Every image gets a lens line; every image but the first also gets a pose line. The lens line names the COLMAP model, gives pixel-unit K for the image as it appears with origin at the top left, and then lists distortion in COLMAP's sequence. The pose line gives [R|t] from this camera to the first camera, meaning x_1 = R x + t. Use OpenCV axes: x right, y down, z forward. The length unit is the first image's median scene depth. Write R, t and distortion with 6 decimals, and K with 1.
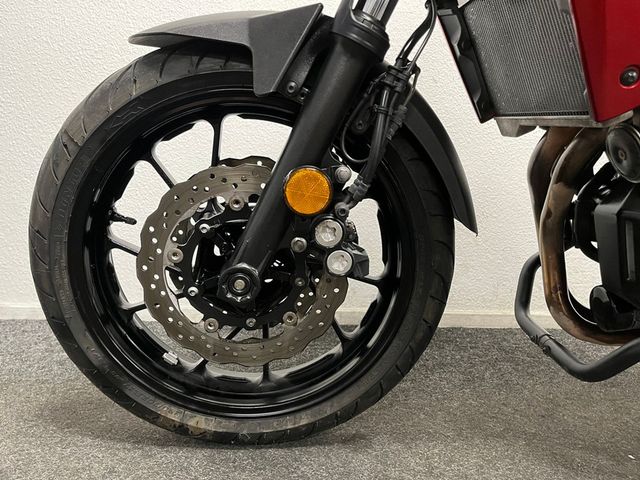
lens RADIAL K [[488.9, 0, 320.0], [0, 488.9, 240.0], [0, 0, 1]] dist [0.035886, -0.006062]
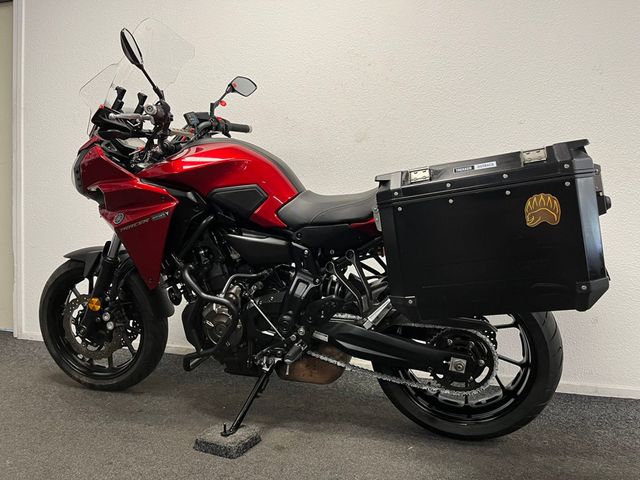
lens RADIAL K [[488.9, 0, 320.0], [0, 488.9, 240.0], [0, 0, 1]] dist [0.035886, -0.006062]
pose [[0.954294, -0.001183, -0.298867, 2.012328], [-0.032021, 0.993831, -0.106181, -0.186361], [0.297149, 0.110898, 0.948369, -1.487477]]
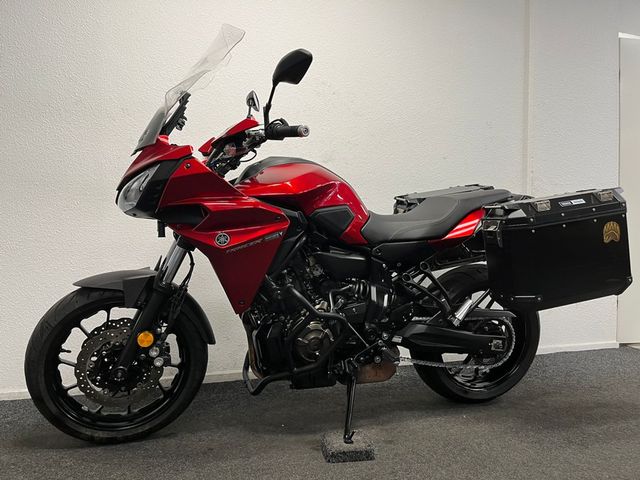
lens RADIAL K [[488.9, 0, 320.0], [0, 488.9, 240.0], [0, 0, 1]] dist [0.035886, -0.006062]
pose [[0.958243, -0.025008, 0.284860, 0.121543], [0.057048, 0.992862, -0.104742, -0.257658], [-0.280207, 0.116619, 0.952830, -1.729467]]
